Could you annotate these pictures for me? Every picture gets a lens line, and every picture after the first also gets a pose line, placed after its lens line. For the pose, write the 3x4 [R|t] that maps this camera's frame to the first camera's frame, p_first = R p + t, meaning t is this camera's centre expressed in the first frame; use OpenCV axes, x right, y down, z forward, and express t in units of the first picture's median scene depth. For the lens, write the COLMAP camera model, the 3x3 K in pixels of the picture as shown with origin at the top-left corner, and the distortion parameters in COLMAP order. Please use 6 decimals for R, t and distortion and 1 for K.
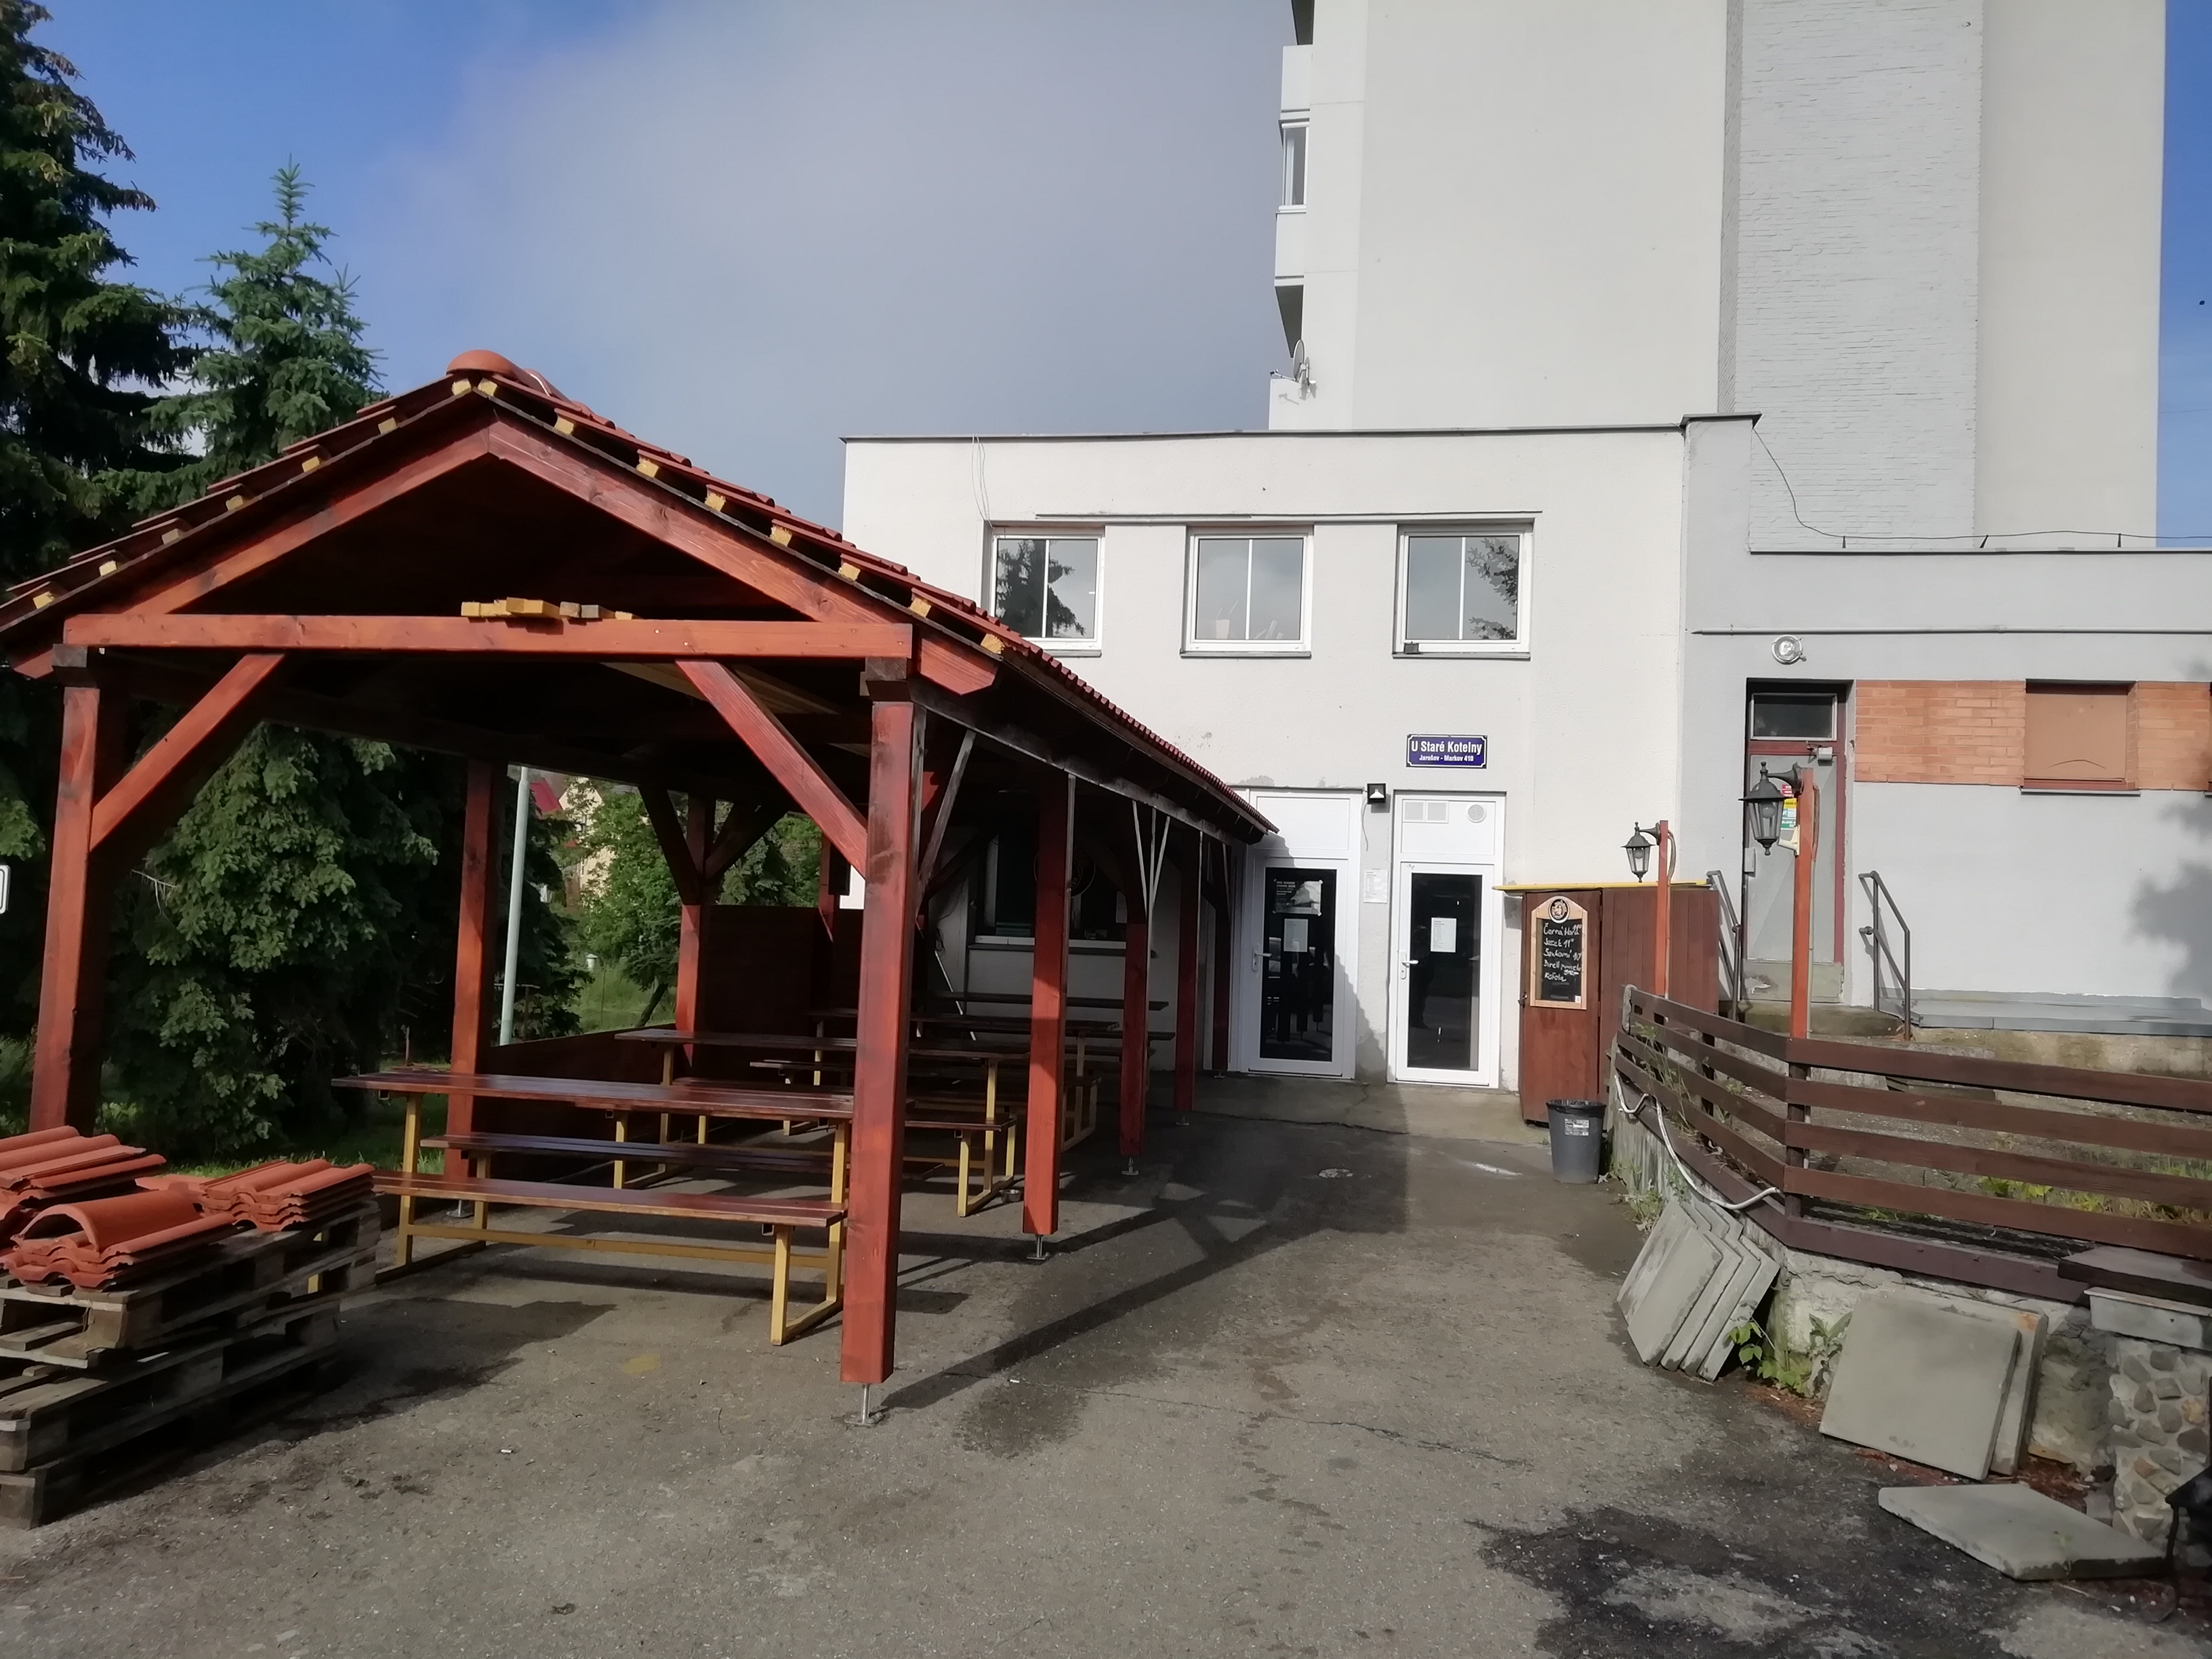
lens RADIAL K [[1667.5, 0, 1105.7], [0, 1667.5, 827.1], [0, 0, 1]] dist [0.008514, 0.002486]
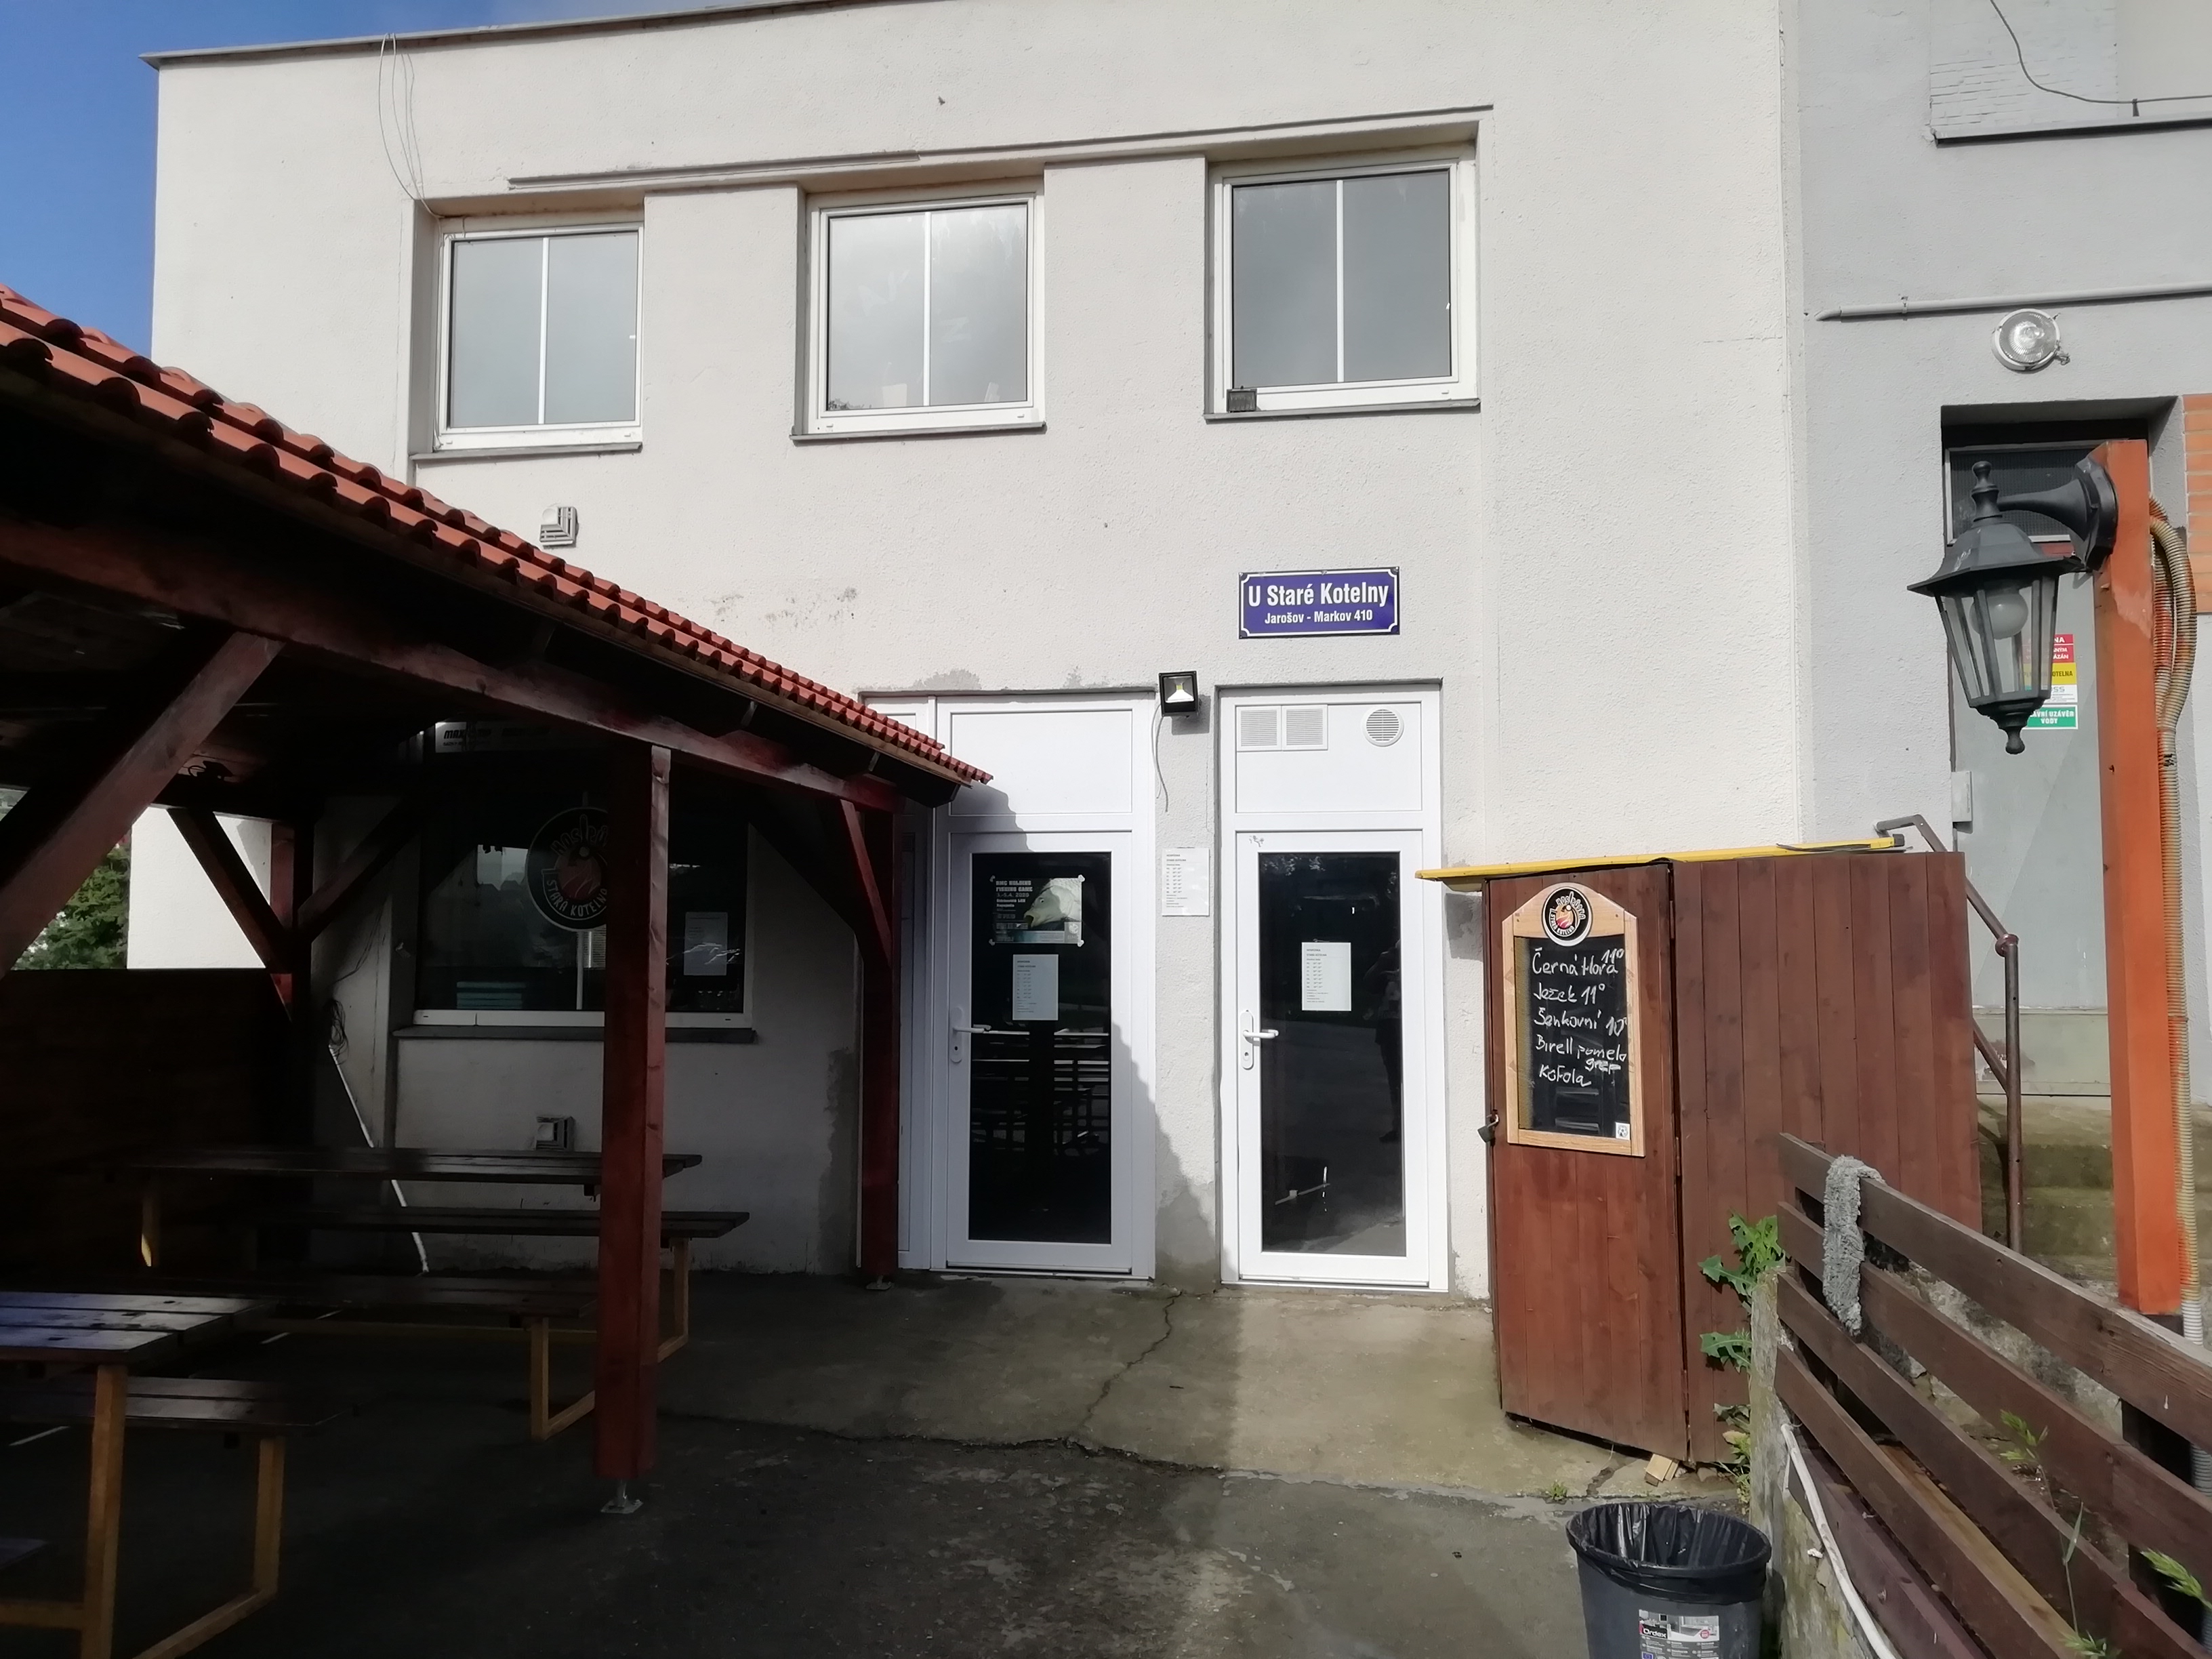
lens RADIAL K [[1667.5, 0, 1104.2], [0, 1667.5, 827.0], [0, 0, 1]] dist [0.008514, 0.002486]
pose [[0.999253, -0.035284, 0.015740, 0.131243], [0.035537, 0.999239, -0.016092, 0.026244], [-0.015161, 0.016640, 0.999747, 0.510610]]
